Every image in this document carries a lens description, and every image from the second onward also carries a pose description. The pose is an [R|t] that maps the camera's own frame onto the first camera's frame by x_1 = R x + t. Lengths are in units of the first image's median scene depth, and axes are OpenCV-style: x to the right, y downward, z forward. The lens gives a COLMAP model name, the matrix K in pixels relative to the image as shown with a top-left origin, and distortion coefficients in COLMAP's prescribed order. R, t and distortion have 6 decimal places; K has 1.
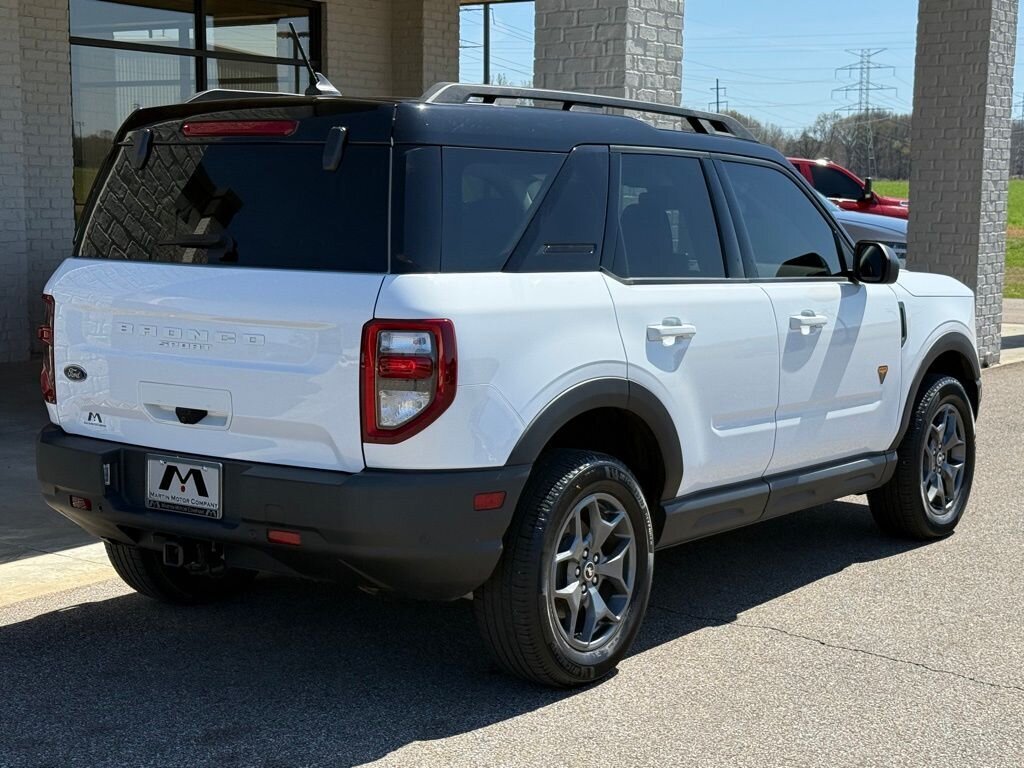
lens RADIAL K [[1684.8, 0, 497.9], [0, 1684.8, 387.0], [0, 0, 1]] dist [0.141181, 0.000000]
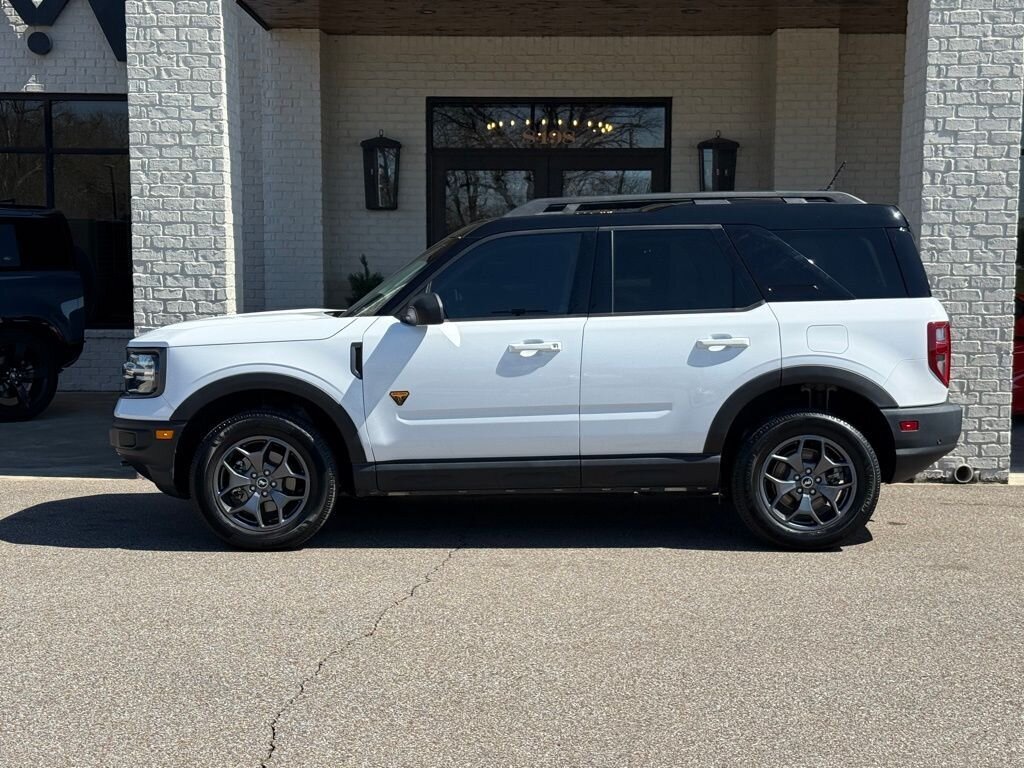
lens RADIAL K [[1542.2, 0, 512.8], [0, 1542.2, 385.2], [0, 0, 1]] dist [0.136469, 0.000000]
pose [[0.577936, 0.056603, -0.814117, 1.184186], [-0.098936, 0.995093, -0.001048, 0.000590], [0.810063, 0.081151, 0.580701, 0.215775]]
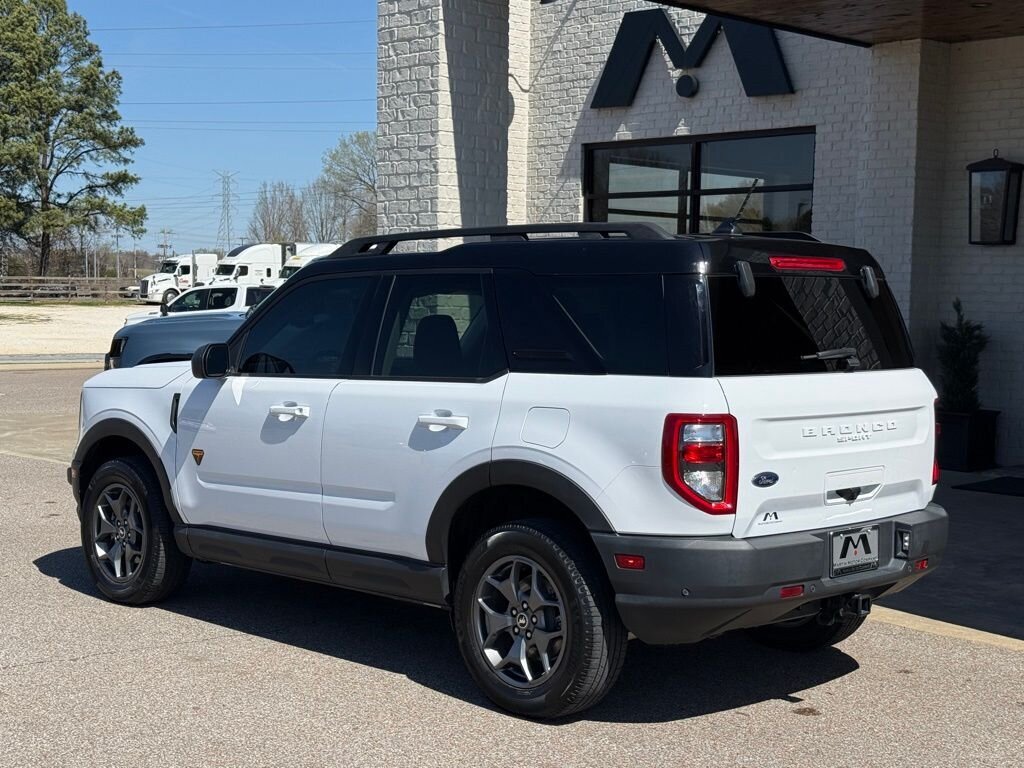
lens RADIAL K [[1542.2, 0, 516.3], [0, 1542.2, 386.2], [0, 0, 1]] dist [0.136469, 0.000000]
pose [[-0.165693, 0.050743, -0.984871, 1.198684], [-0.141362, 0.987140, 0.074643, -0.146723], [0.975993, 0.151591, -0.156389, 1.235104]]
